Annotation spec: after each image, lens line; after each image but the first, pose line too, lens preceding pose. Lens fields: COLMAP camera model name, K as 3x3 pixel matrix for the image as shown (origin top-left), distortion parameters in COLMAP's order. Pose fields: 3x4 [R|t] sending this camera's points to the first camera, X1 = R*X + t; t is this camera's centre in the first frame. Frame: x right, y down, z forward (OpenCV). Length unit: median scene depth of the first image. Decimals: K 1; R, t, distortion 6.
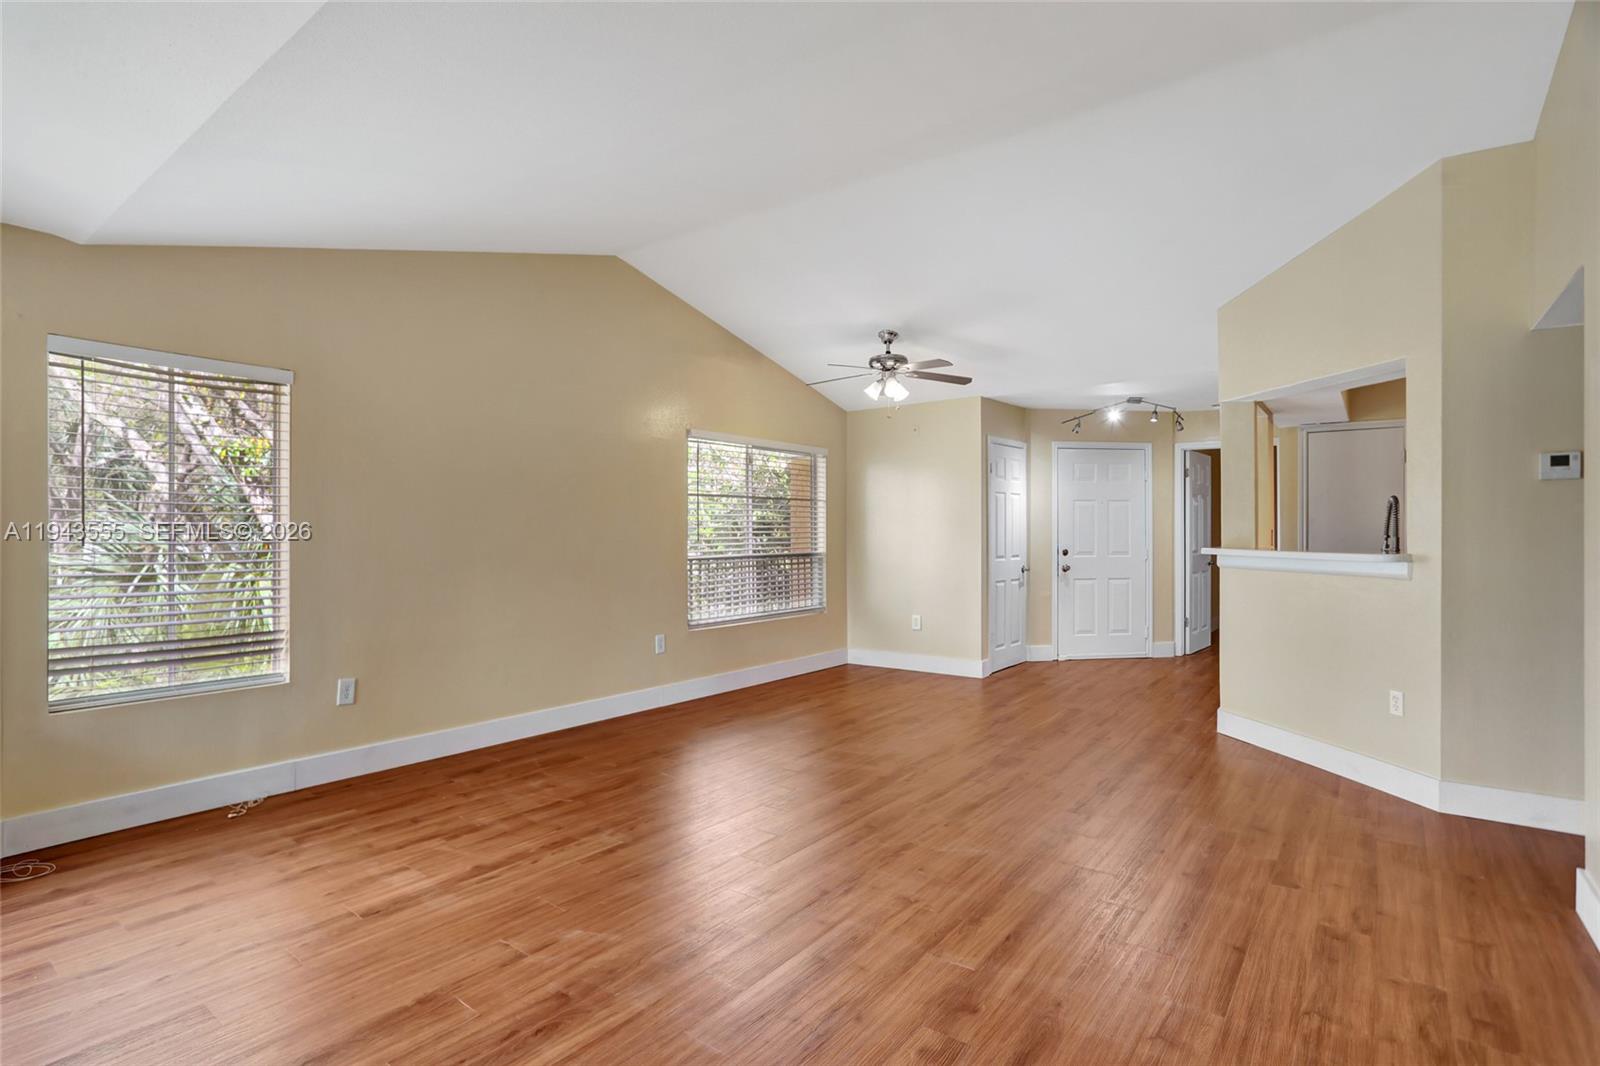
lens RADIAL K [[793.2, 0, 764.6], [0, 793.2, 535.2], [0, 0, 1]] dist [-0.064806, 0.031048]
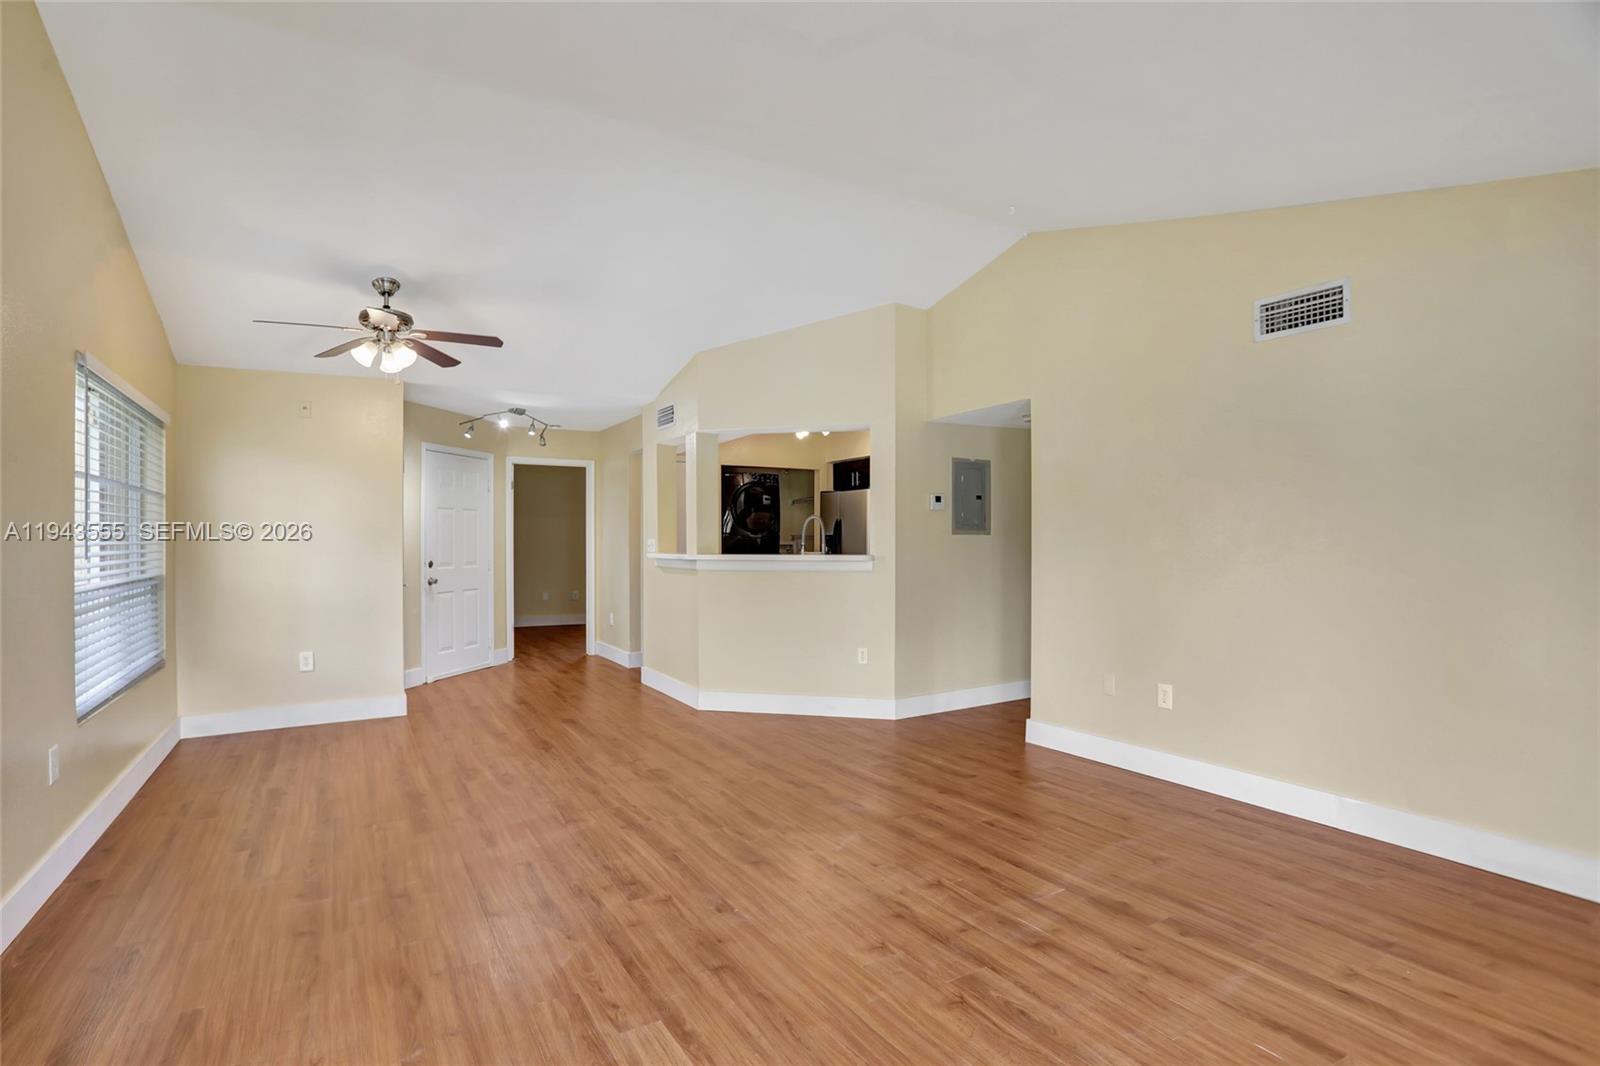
lens RADIAL K [[793.2, 0, 764.6], [0, 793.2, 535.2], [0, 0, 1]] dist [-0.064806, 0.031048]
pose [[0.369289, 0.008837, 0.929272, -0.622597], [0.006757, 0.999903, -0.012194, 0.004175], [-0.929290, 0.010782, 0.369194, 0.574678]]
